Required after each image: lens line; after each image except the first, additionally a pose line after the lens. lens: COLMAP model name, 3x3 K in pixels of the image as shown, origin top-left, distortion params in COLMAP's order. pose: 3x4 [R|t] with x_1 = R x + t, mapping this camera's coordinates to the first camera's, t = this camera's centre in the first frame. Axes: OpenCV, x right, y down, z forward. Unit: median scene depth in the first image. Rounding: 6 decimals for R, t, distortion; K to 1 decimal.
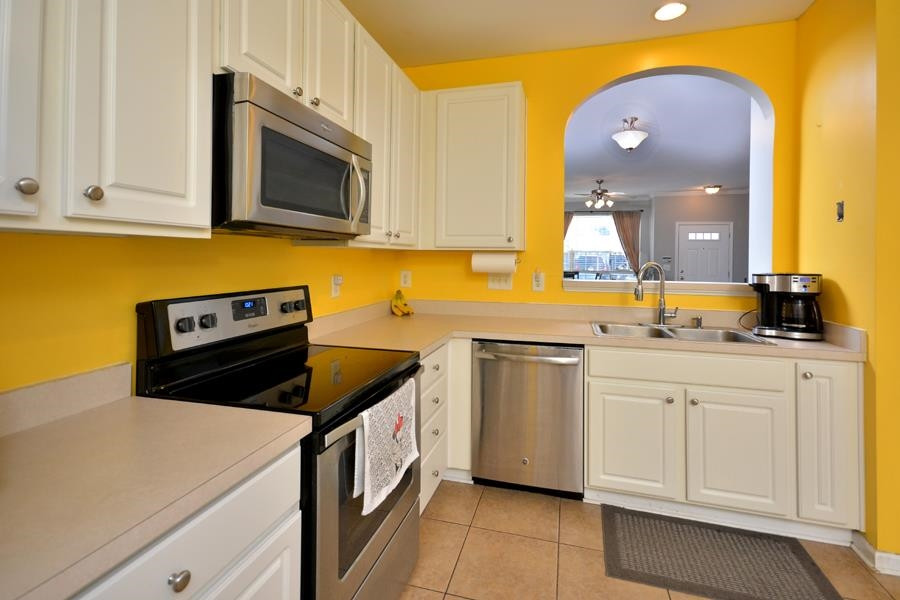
lens RADIAL K [[412.2, 0, 452.5], [0, 412.2, 256.1], [0, 0, 1]] dist [0.013946, -0.001375]
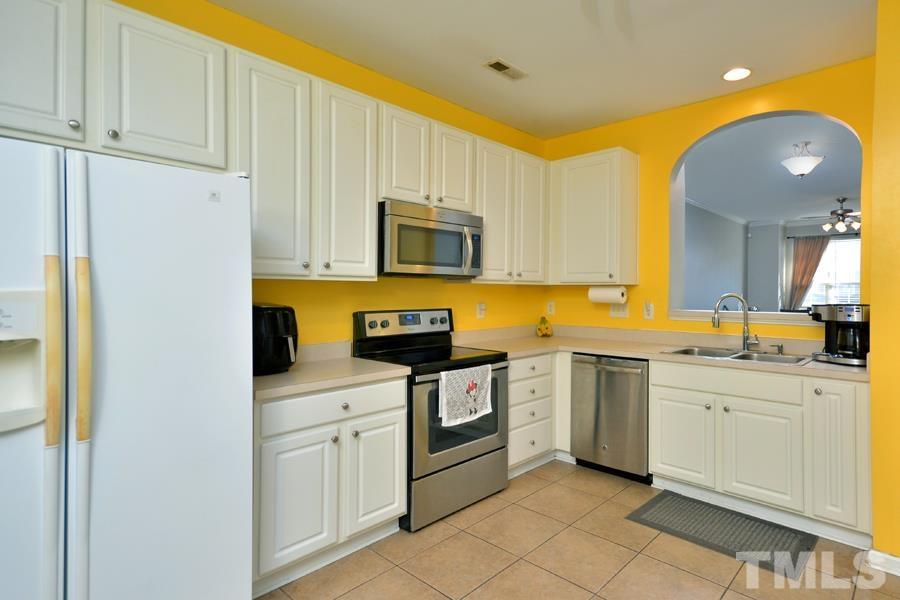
lens RADIAL K [[469.1, 0, 529.9], [0, 469.1, 290.4], [0, 0, 1]] dist [0.026165, 0.001246]
pose [[0.915037, -0.003698, -0.403353, 0.636306], [0.003586, 0.999993, -0.001033, 0.005496], [0.403354, -0.000502, 0.915044, -0.505098]]
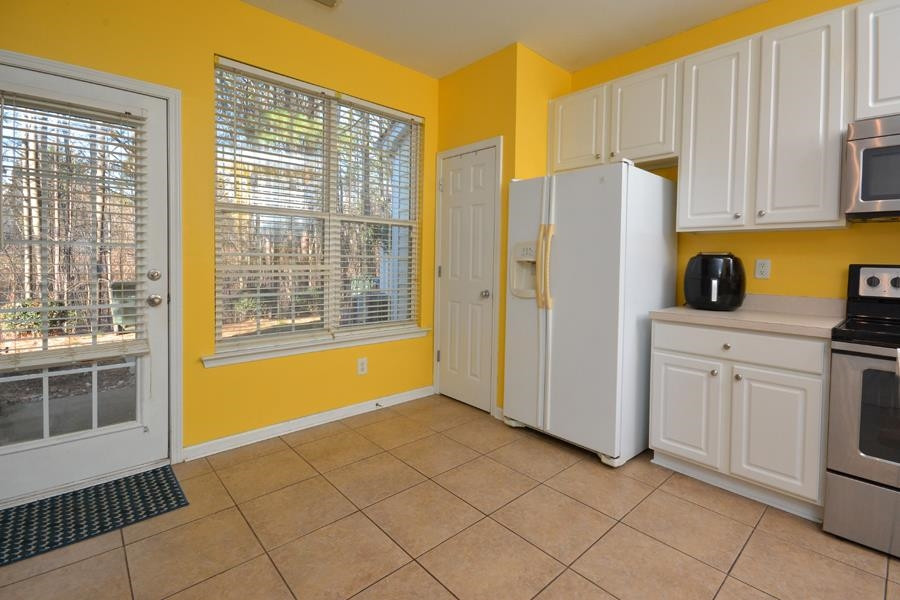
lens RADIAL K [[412.2, 0, 452.0], [0, 412.2, 270.2], [0, 0, 1]] dist [0.013946, -0.001375]
pose [[-0.525602, 0.005897, -0.850710, 1.040128], [-0.019204, 0.999639, 0.018795, 0.082691], [0.850514, 0.026215, -0.525299, 0.316077]]
